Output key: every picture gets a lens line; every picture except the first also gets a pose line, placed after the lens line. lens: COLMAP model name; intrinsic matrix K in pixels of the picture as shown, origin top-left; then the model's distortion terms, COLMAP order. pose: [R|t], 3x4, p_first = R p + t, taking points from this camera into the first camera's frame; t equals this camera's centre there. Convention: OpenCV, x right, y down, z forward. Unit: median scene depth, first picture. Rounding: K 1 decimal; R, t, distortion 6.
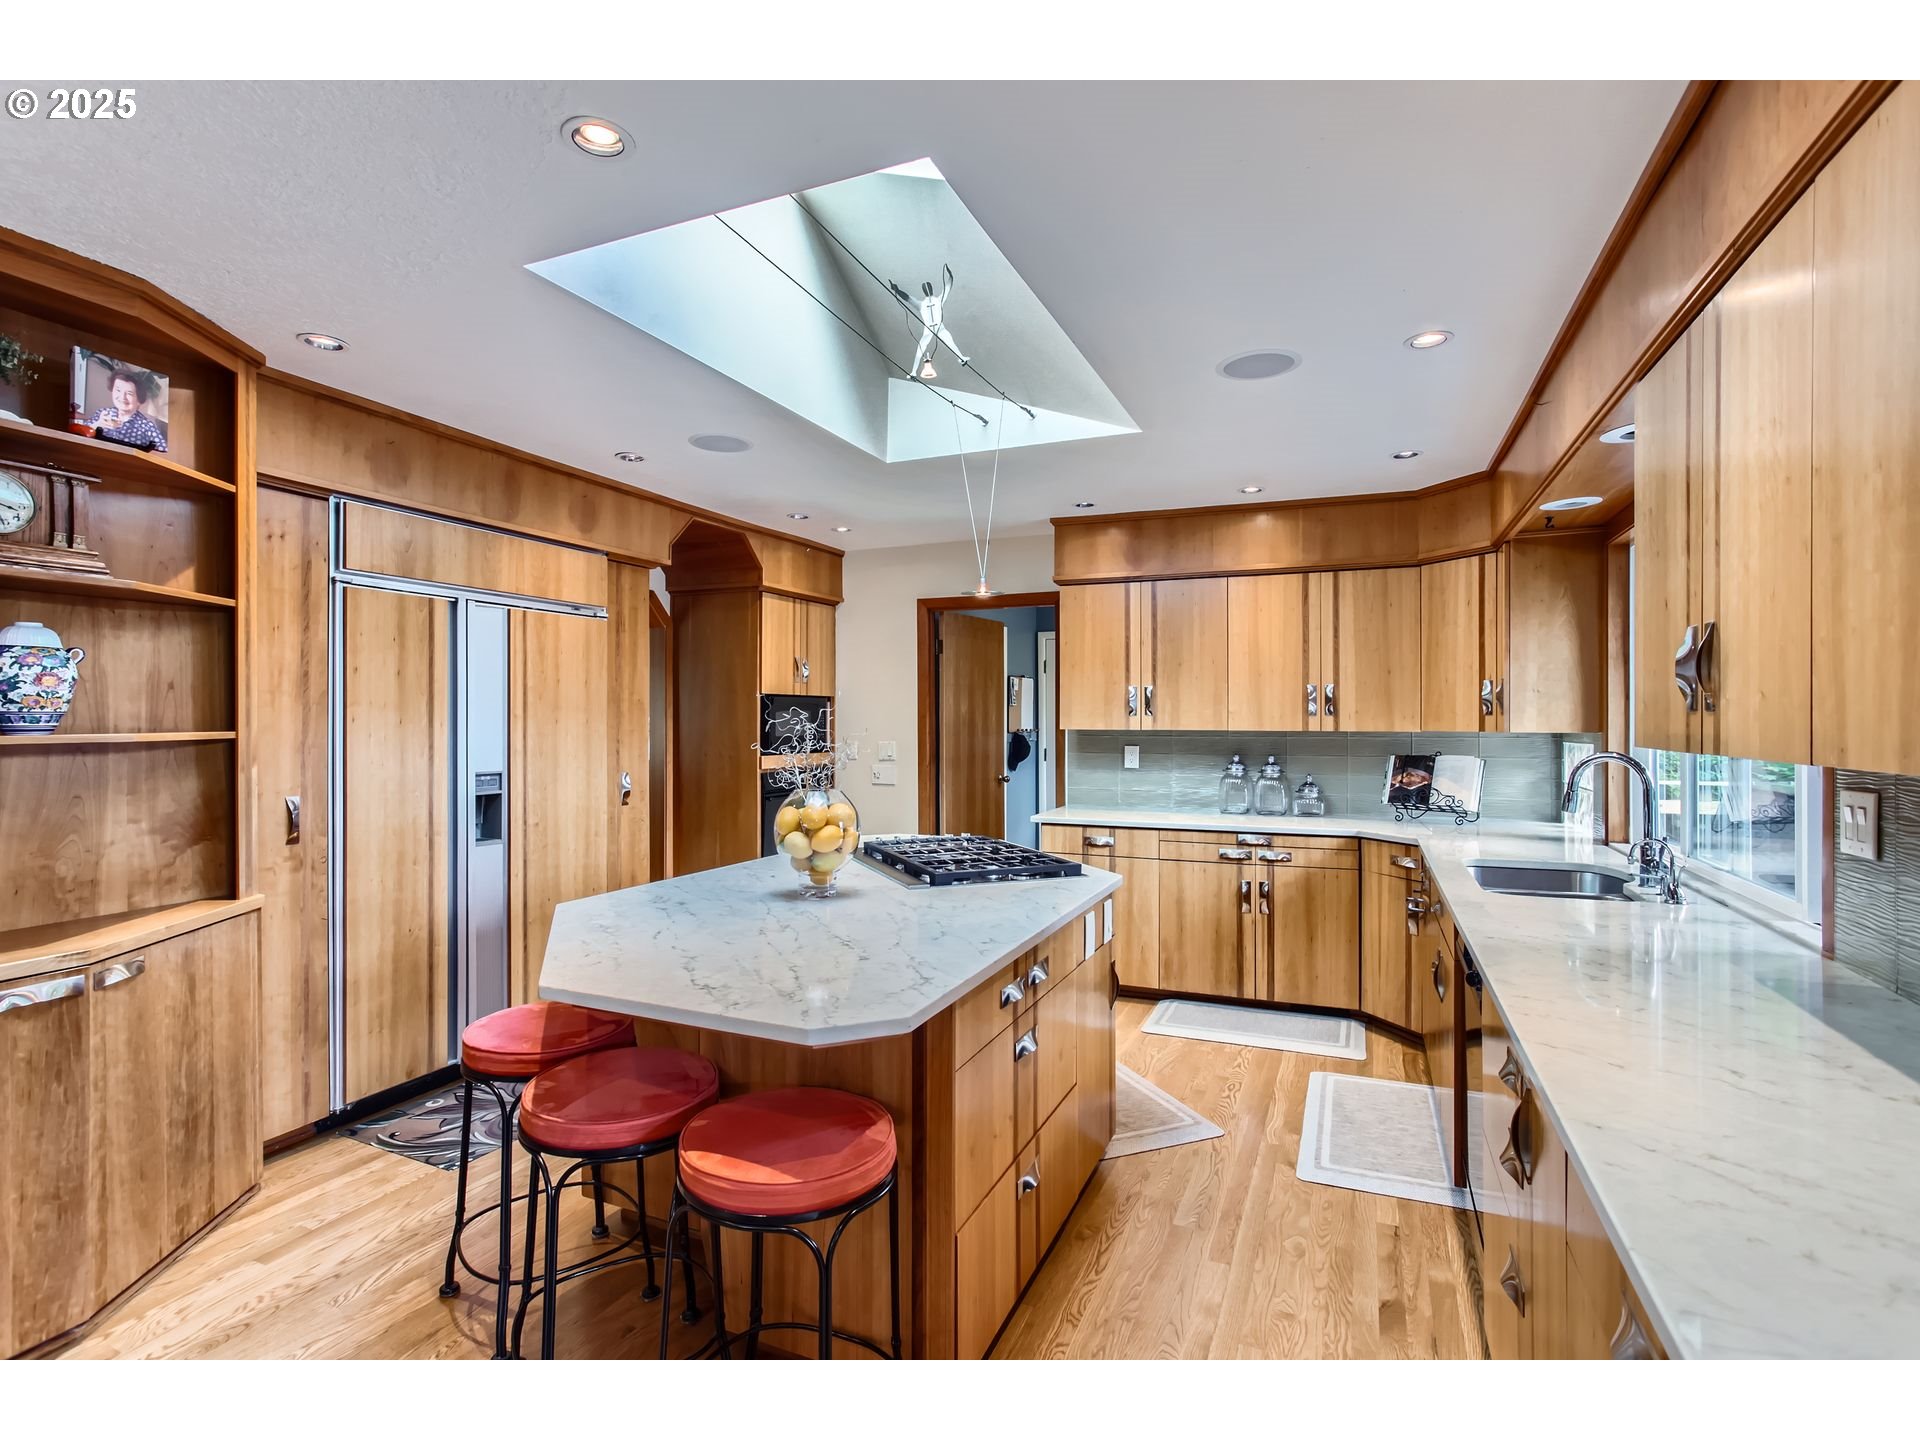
lens RADIAL K [[927.2, 0, 958.0], [0, 927.2, 718.2], [0, 0, 1]] dist [-0.033597, 0.003700]
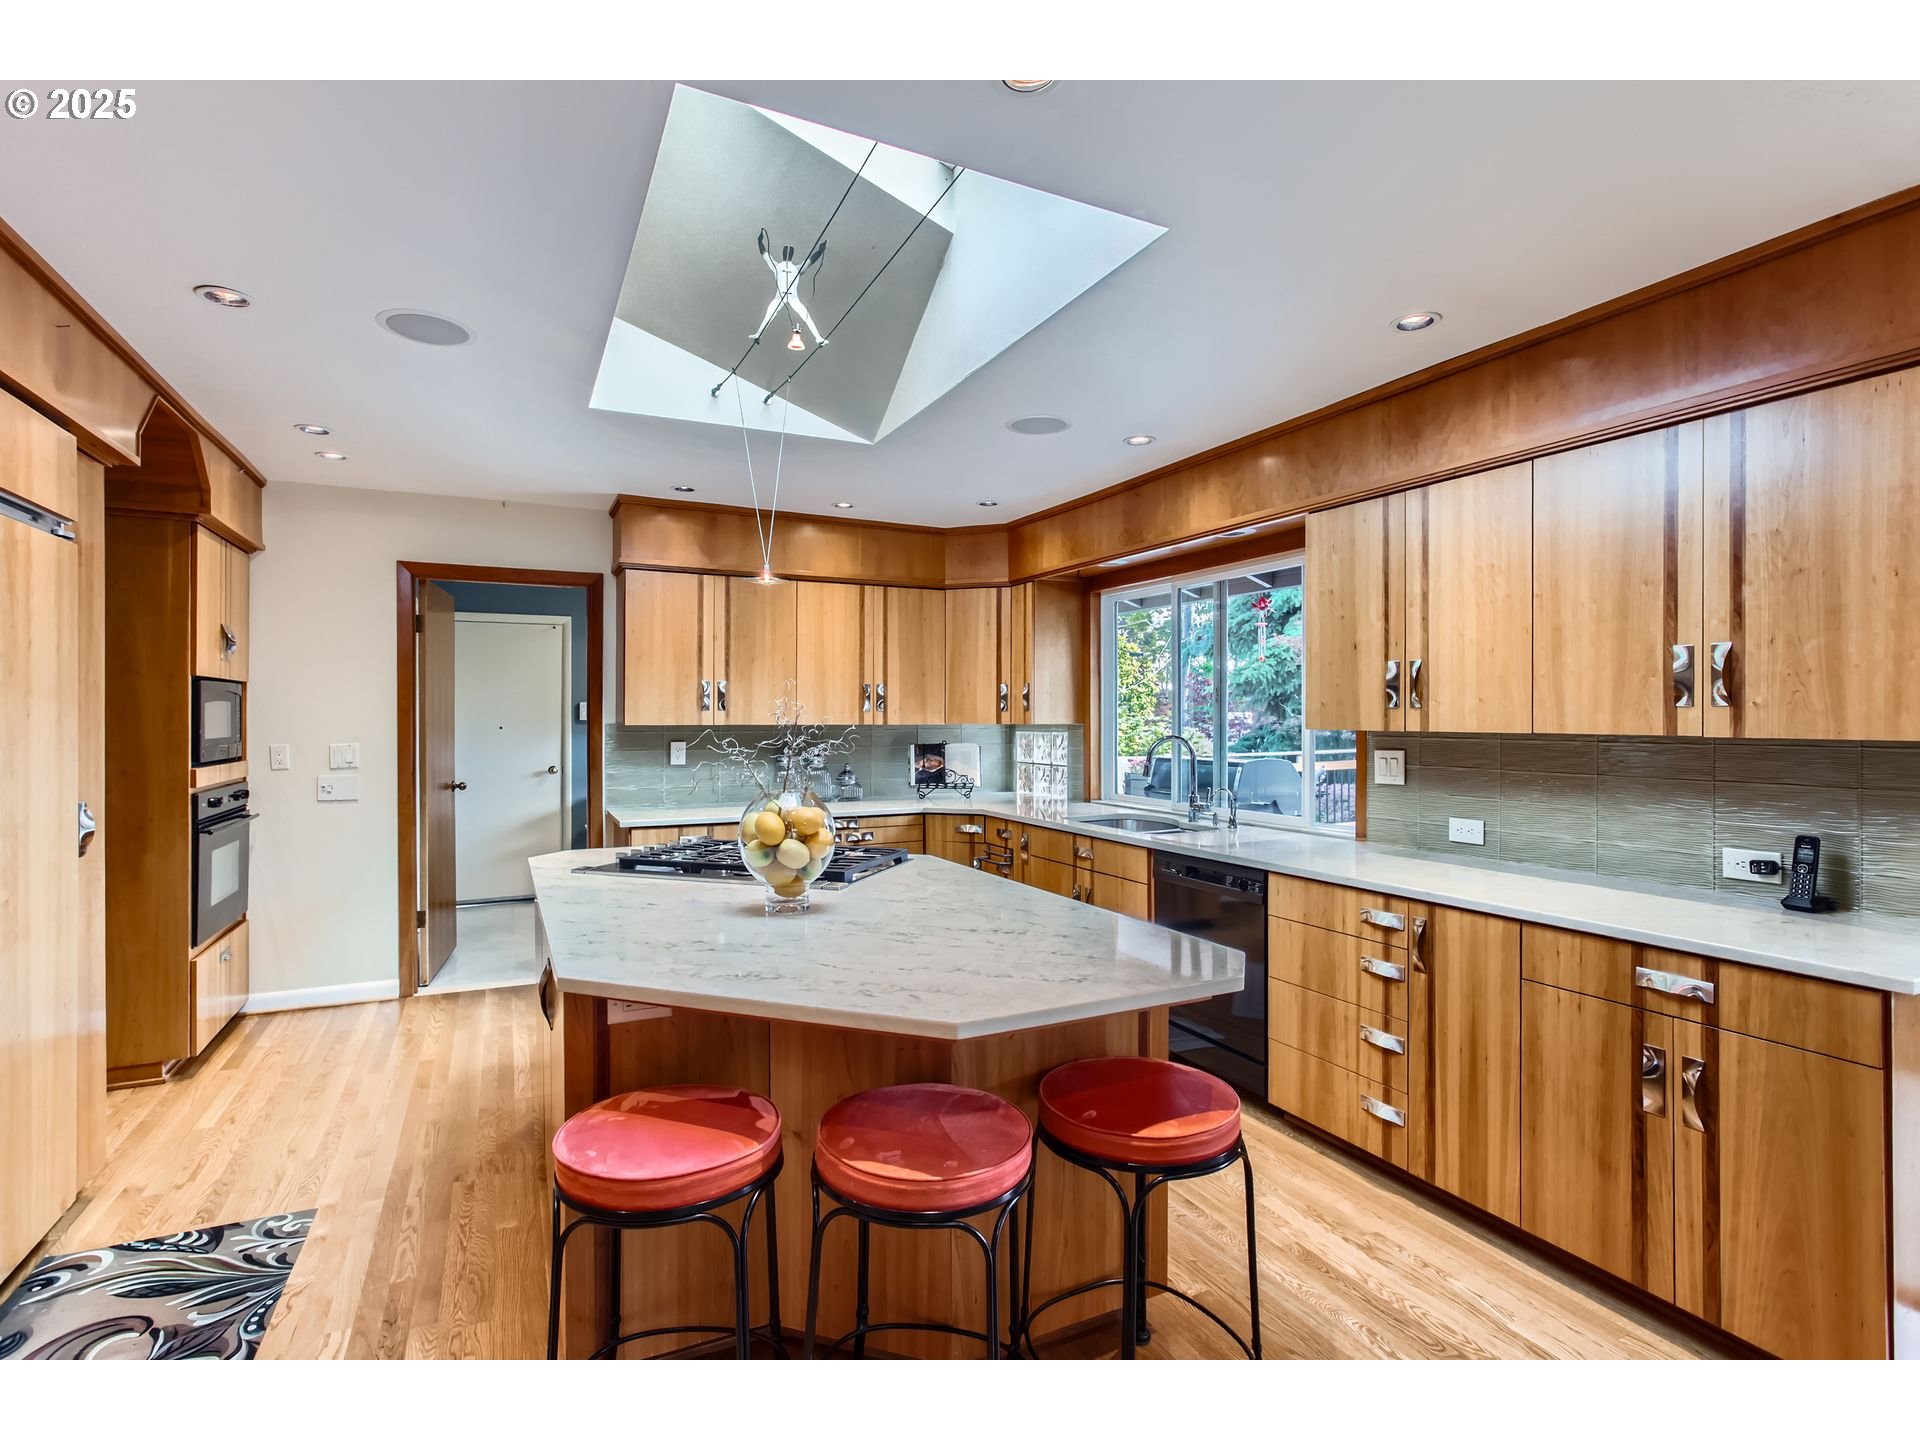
lens RADIAL K [[927.2, 0, 970.6], [0, 927.2, 713.8], [0, 0, 1]] dist [-0.033597, 0.003700]
pose [[0.641618, 0.001904, 0.767022, -0.414543], [-0.000264, 0.999997, -0.002262, 0.003311], [-0.767024, 0.001248, 0.641617, 0.169798]]
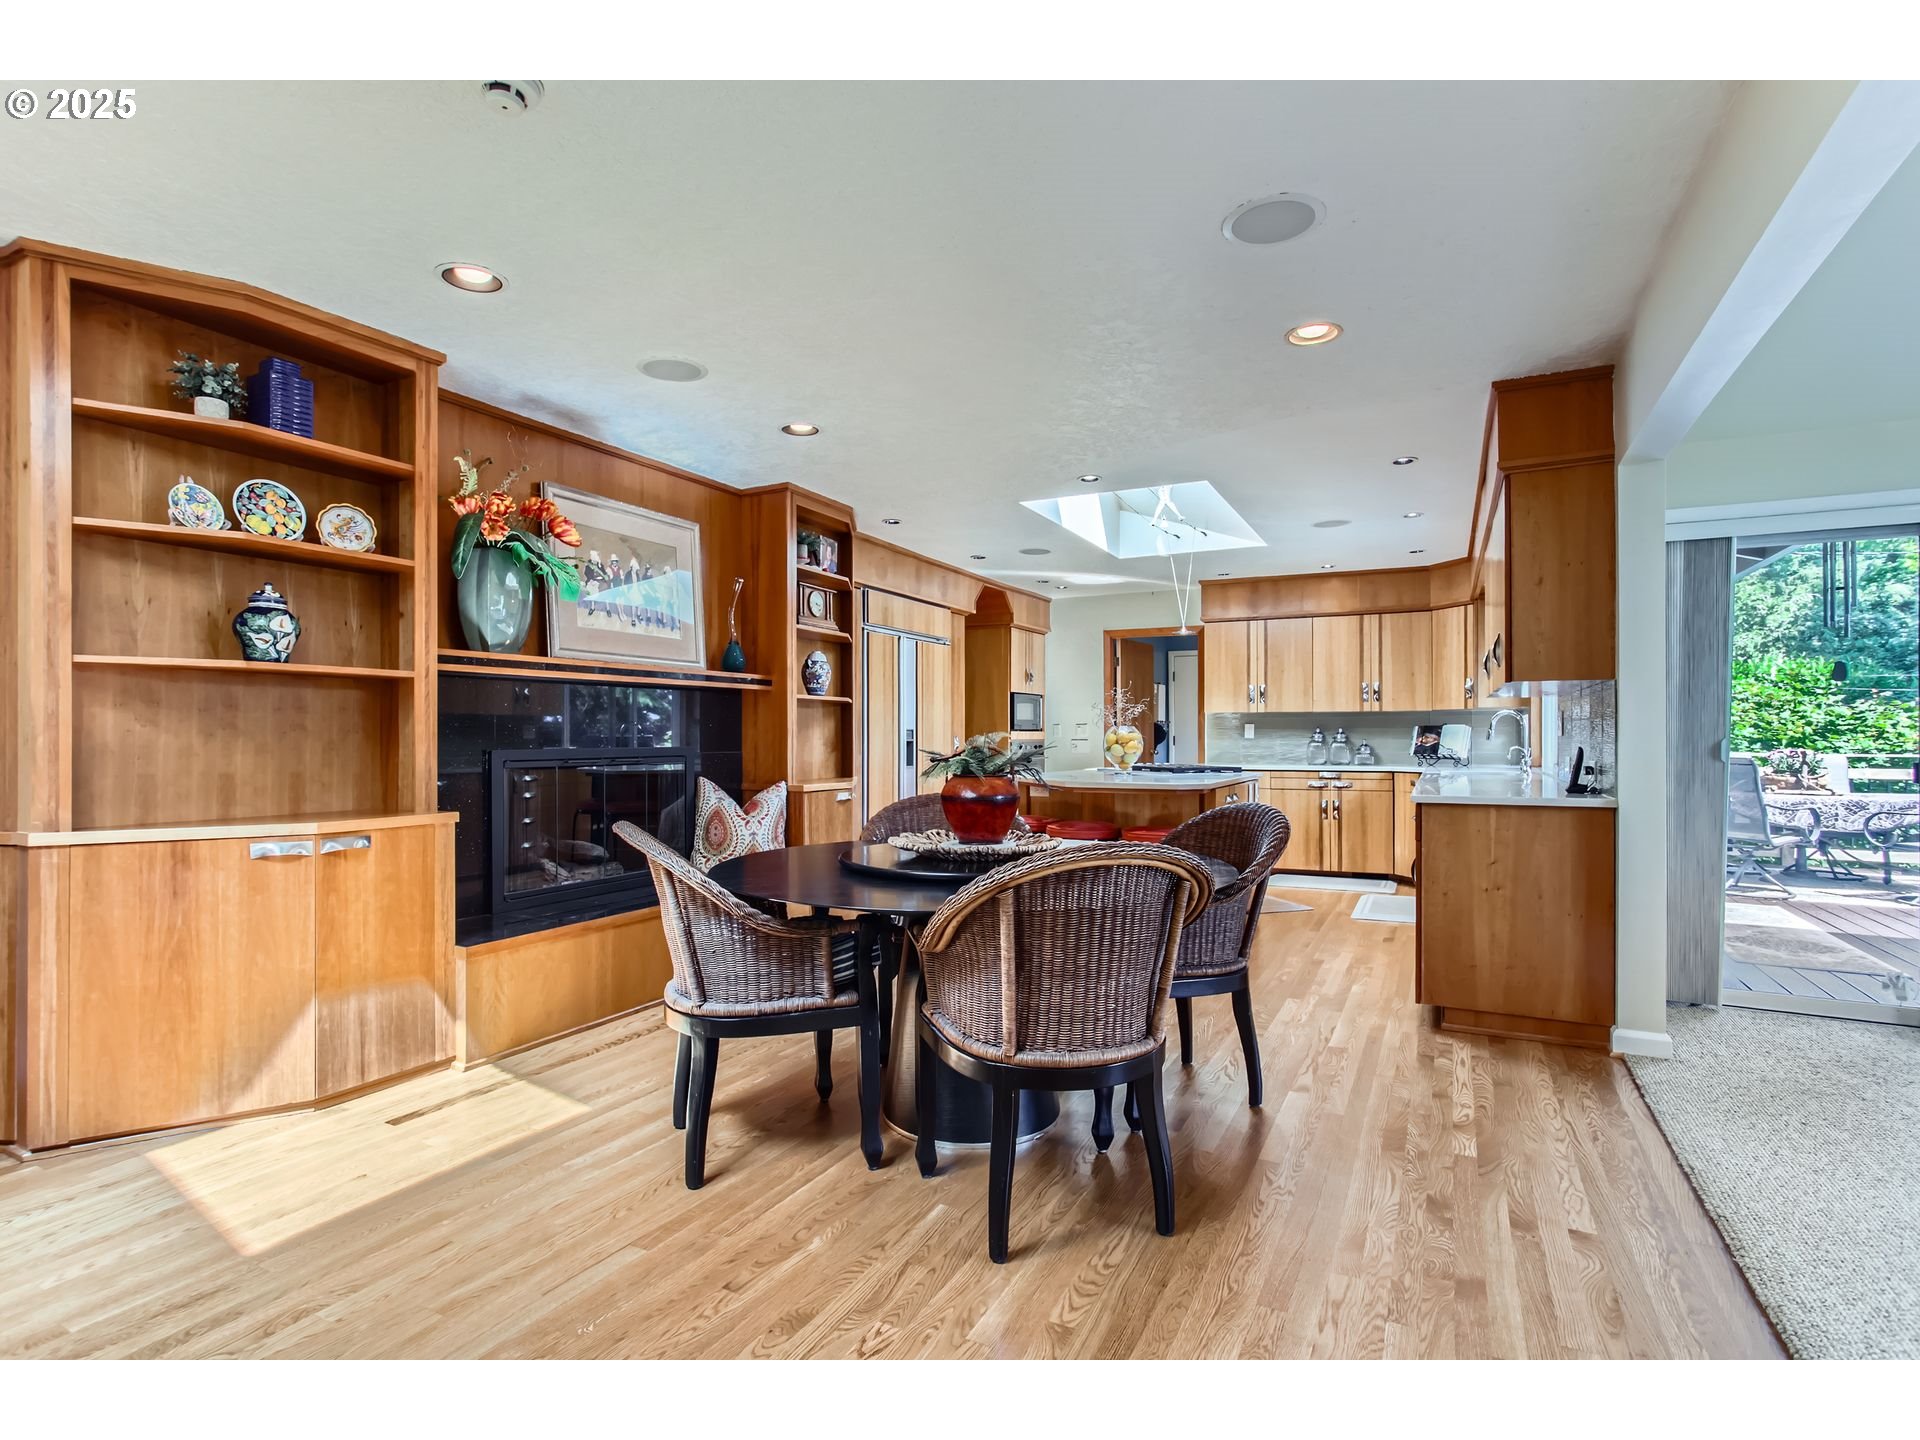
lens RADIAL K [[927.2, 0, 959.7], [0, 927.2, 734.2], [0, 0, 1]] dist [-0.033597, 0.003700]
pose [[0.997380, -0.001844, -0.072313, -0.218250], [0.001724, 0.999997, -0.001723, 0.057060], [0.072316, 0.001594, 0.997380, -0.688557]]
